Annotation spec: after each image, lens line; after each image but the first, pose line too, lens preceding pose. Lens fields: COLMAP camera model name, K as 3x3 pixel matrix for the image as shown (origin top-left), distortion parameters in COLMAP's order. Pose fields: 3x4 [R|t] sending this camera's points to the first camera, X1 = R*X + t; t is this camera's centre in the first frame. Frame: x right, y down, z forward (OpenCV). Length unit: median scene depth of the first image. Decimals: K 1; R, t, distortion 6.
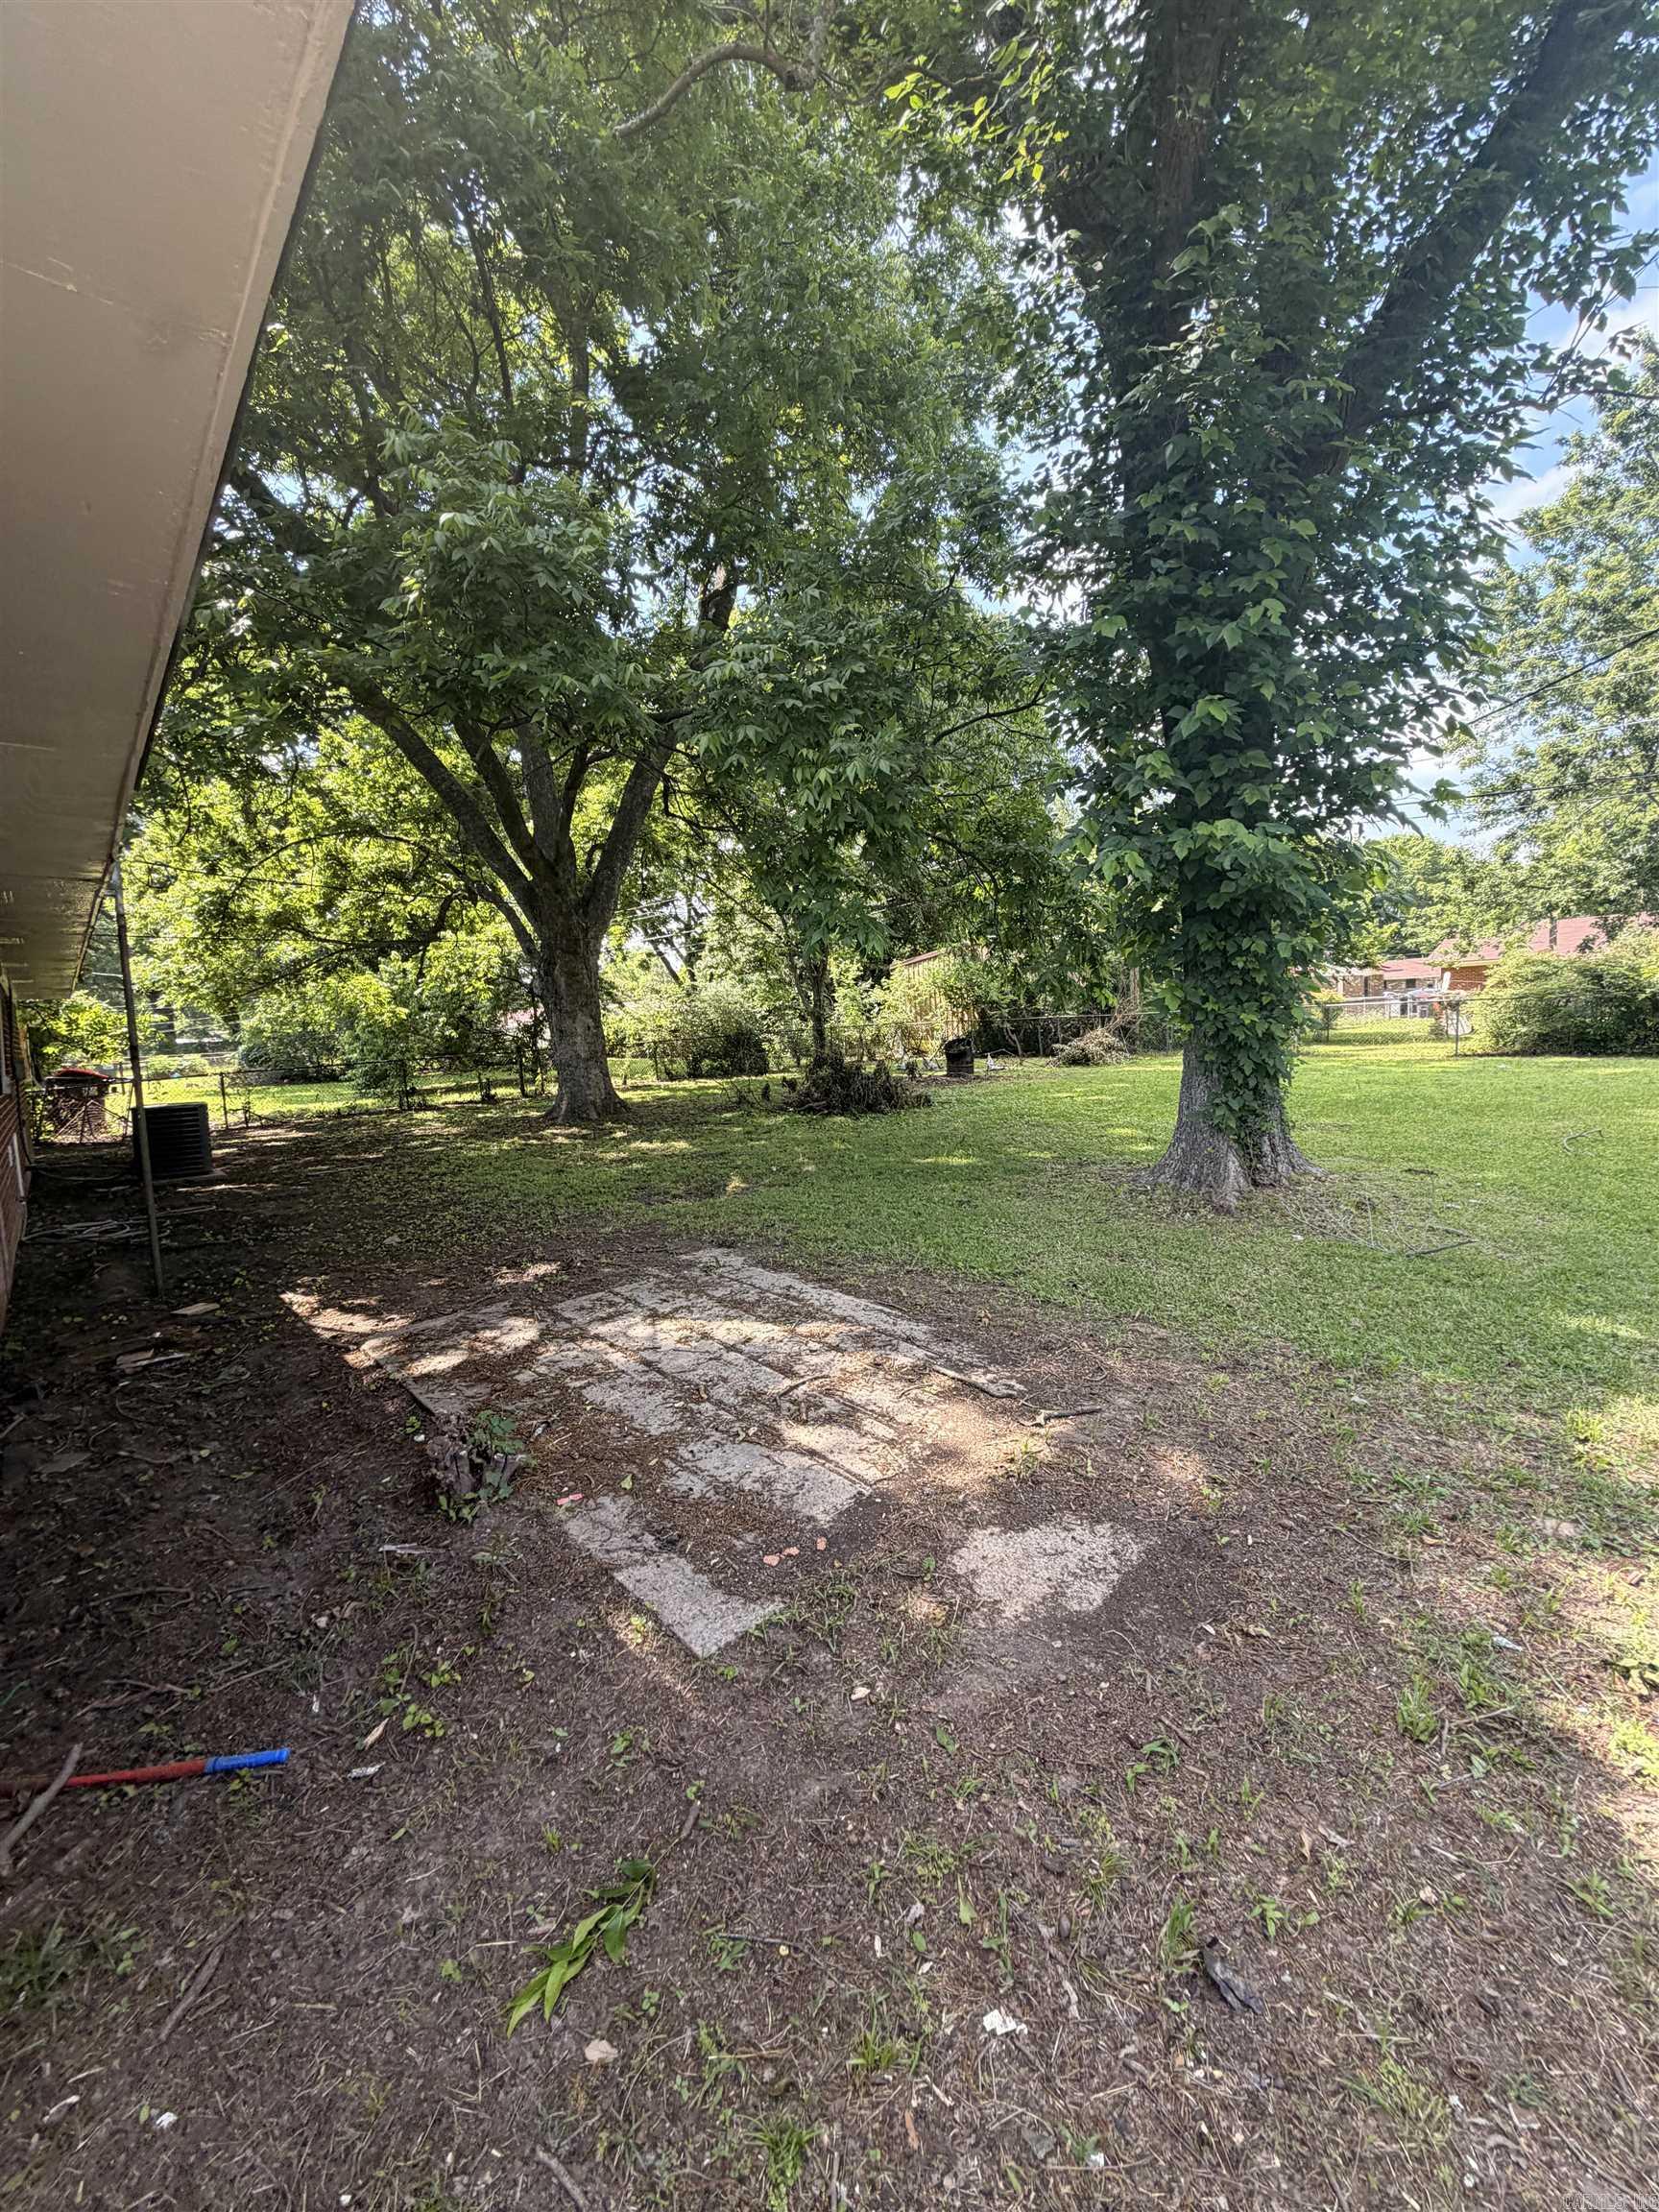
lens RADIAL K [[885.6, 0, 835.7], [0, 885.6, 1104.2], [0, 0, 1]] dist [-0.001114, 0.000405]
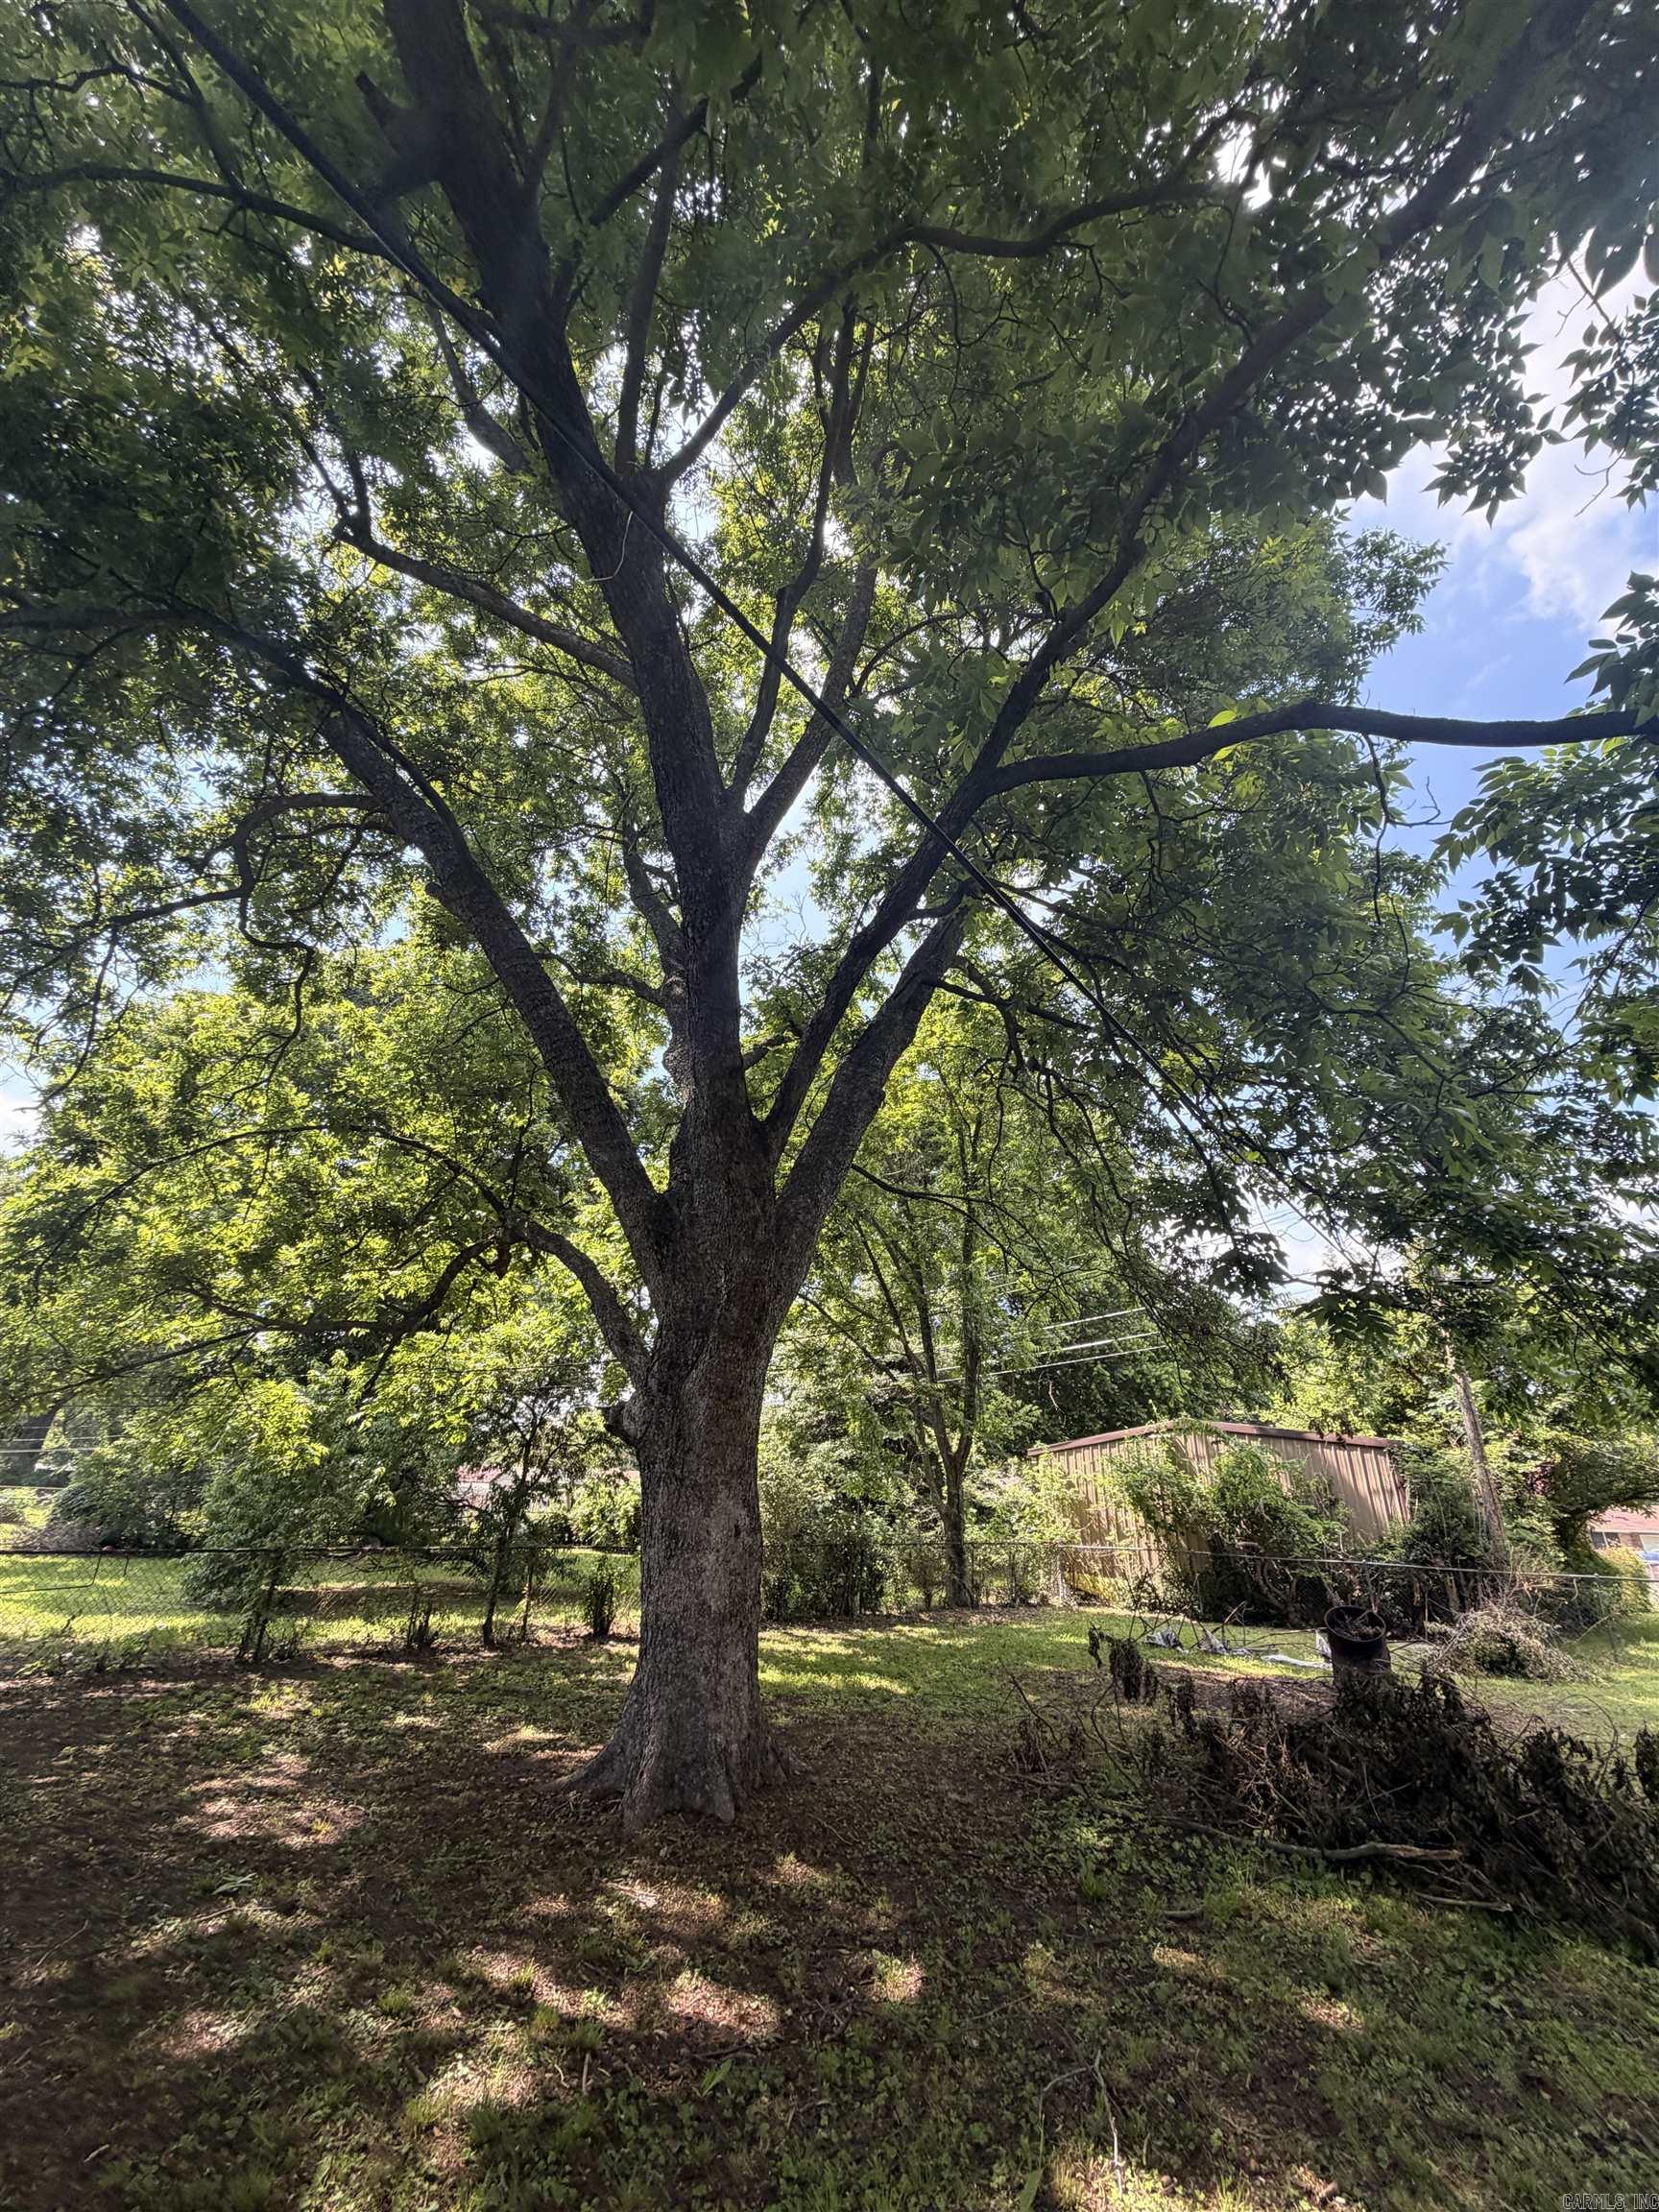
lens RADIAL K [[885.6, 0, 824.4], [0, 885.6, 1099.2], [0, 0, 1]] dist [-0.001114, 0.000405]
pose [[0.995711, 0.092098, -0.008778, -0.163437], [-0.083800, 0.857635, -0.507385, -0.033123], [-0.039200, 0.505945, 0.861675, 0.346548]]
